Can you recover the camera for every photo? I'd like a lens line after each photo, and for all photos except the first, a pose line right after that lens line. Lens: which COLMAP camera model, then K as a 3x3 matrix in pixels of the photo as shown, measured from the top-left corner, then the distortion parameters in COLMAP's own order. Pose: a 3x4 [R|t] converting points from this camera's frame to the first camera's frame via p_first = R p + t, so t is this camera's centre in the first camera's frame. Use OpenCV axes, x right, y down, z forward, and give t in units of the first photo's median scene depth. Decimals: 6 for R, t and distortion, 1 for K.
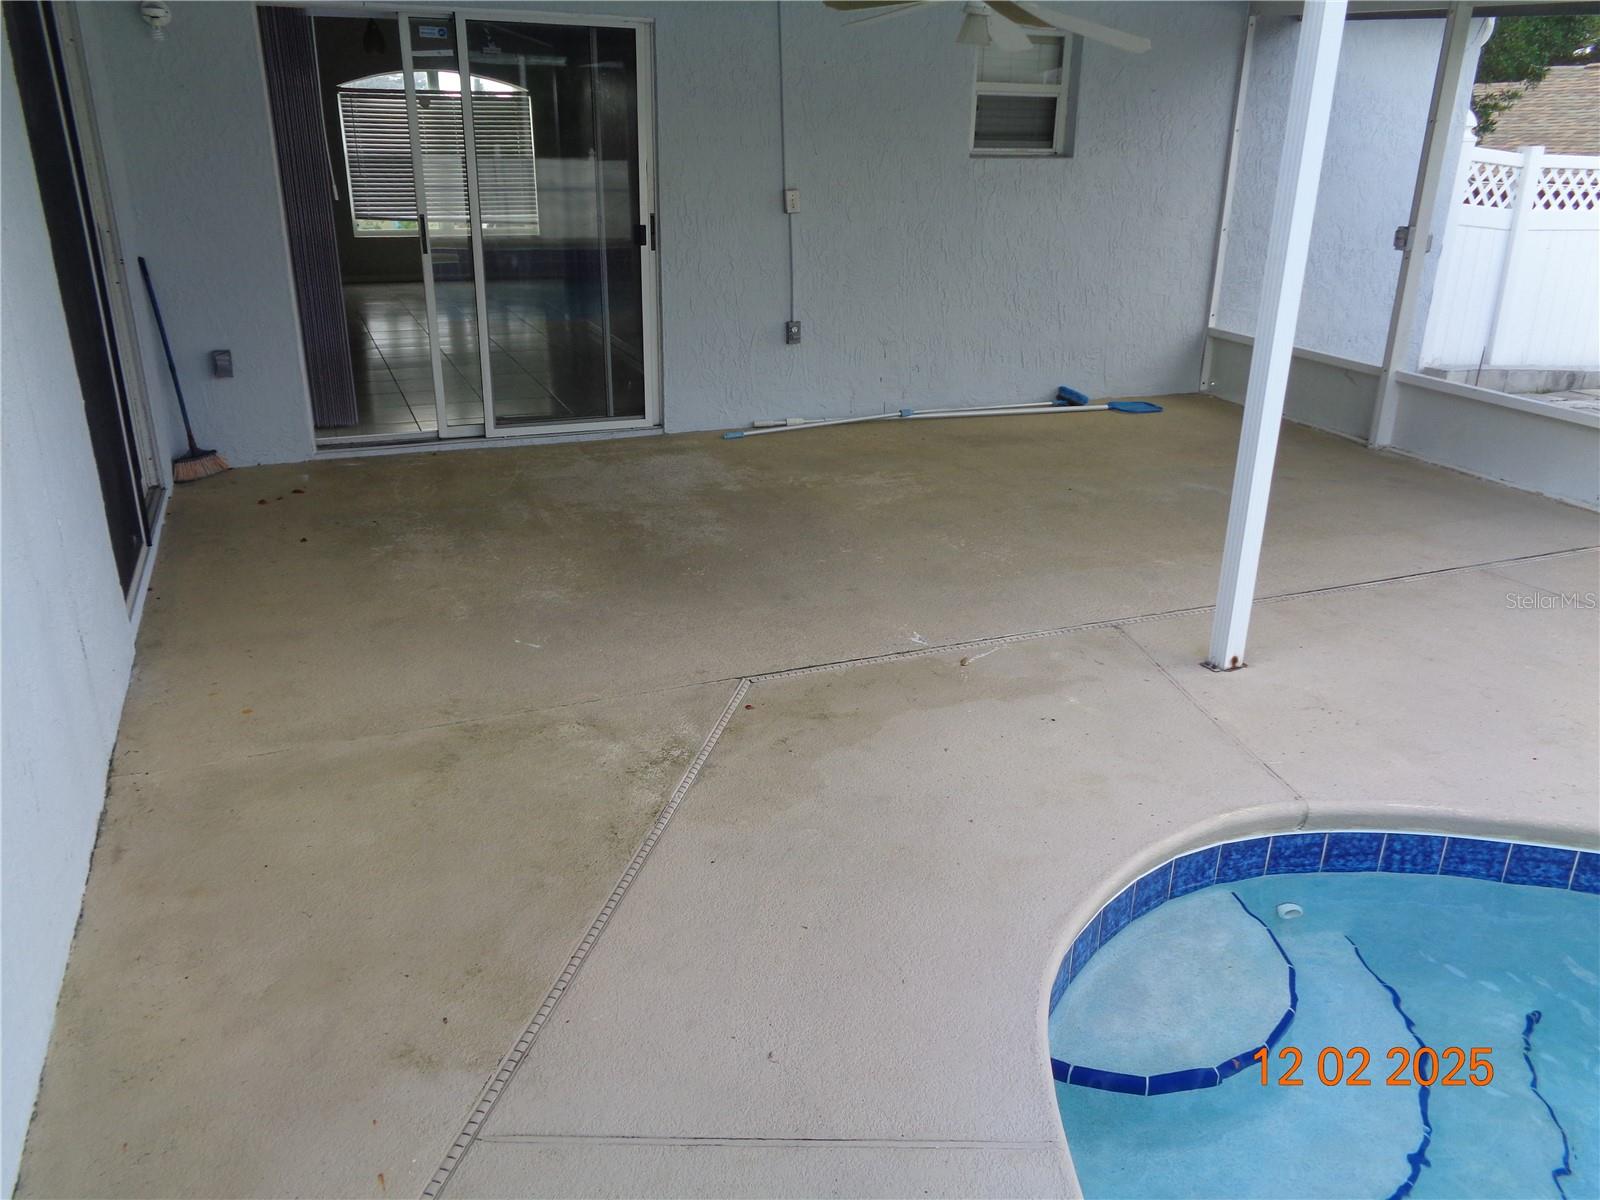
lens RADIAL K [[1192.8, 0, 785.6], [0, 1192.8, 608.3], [0, 0, 1]] dist [-0.000519, 0.003157]
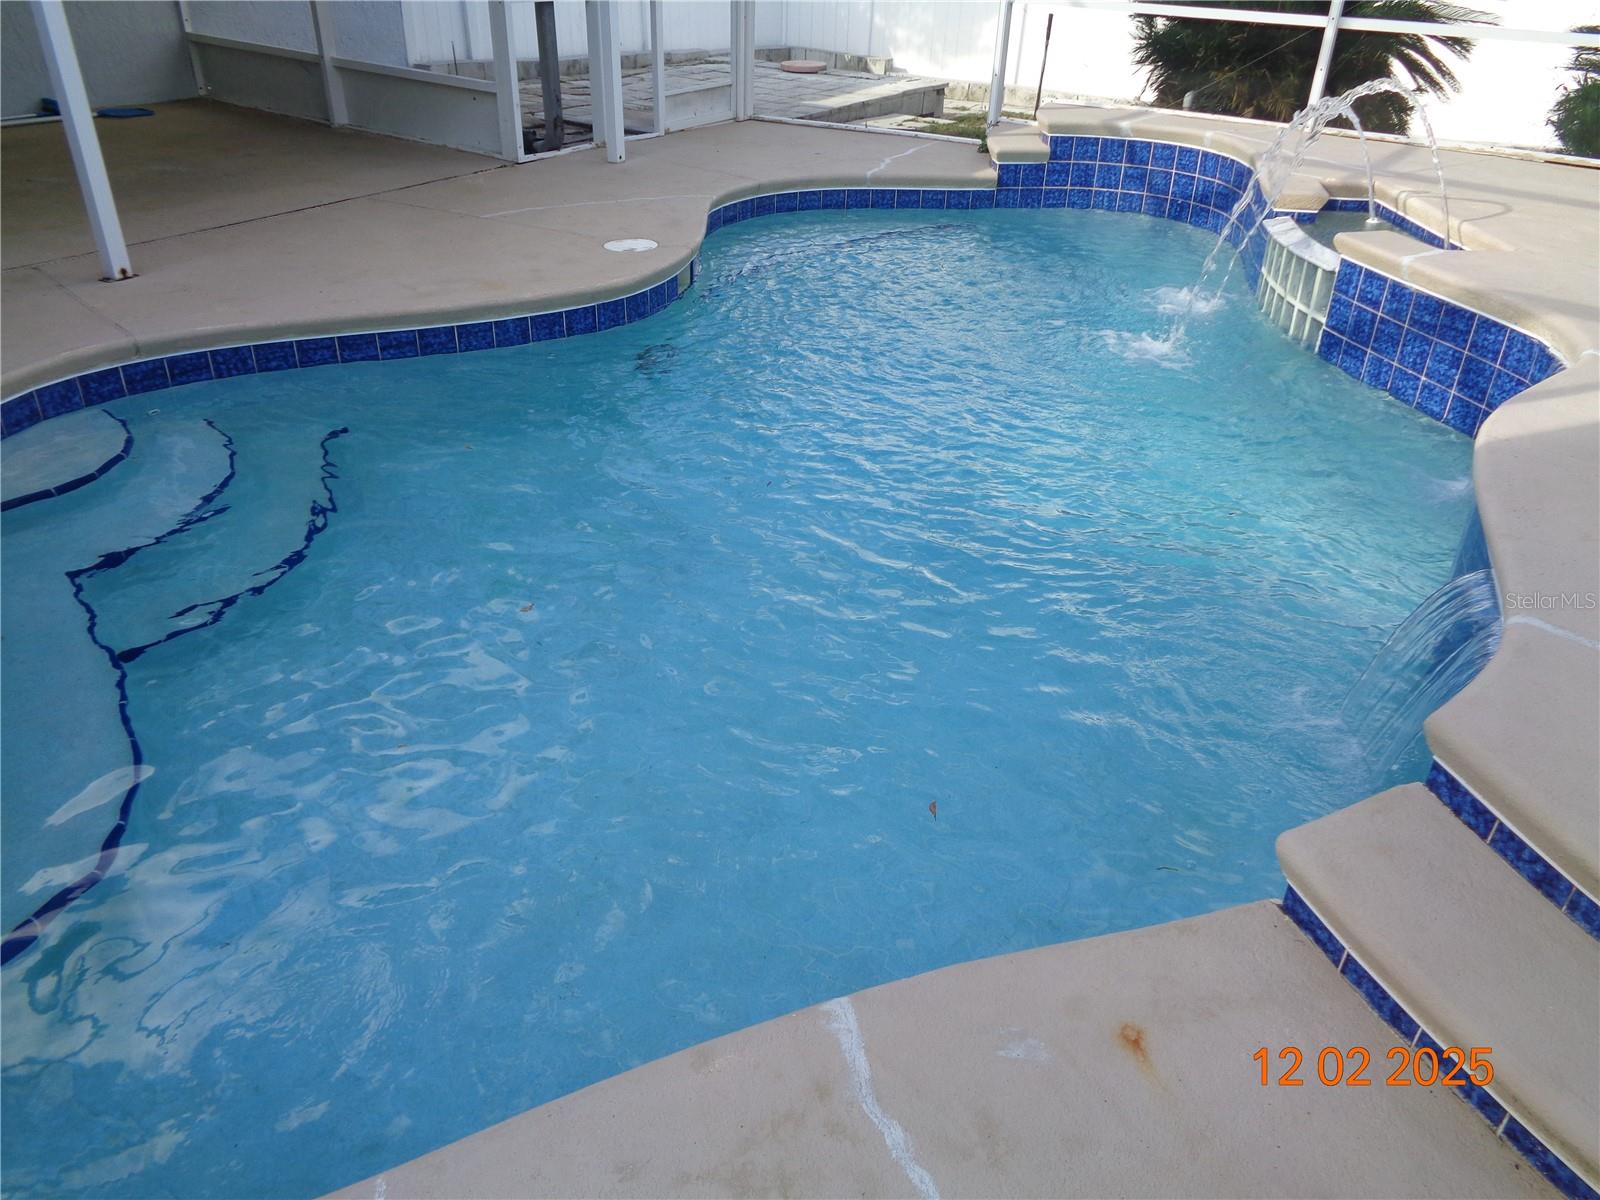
lens RADIAL K [[1192.8, 0, 804.9], [0, 1192.8, 600.5], [0, 0, 1]] dist [-0.000519, 0.003157]
pose [[0.806226, -0.294410, 0.513149, 0.138378], [0.196199, 0.951351, 0.237566, 0.152445], [-0.558126, -0.090853, 0.824767, -0.361763]]
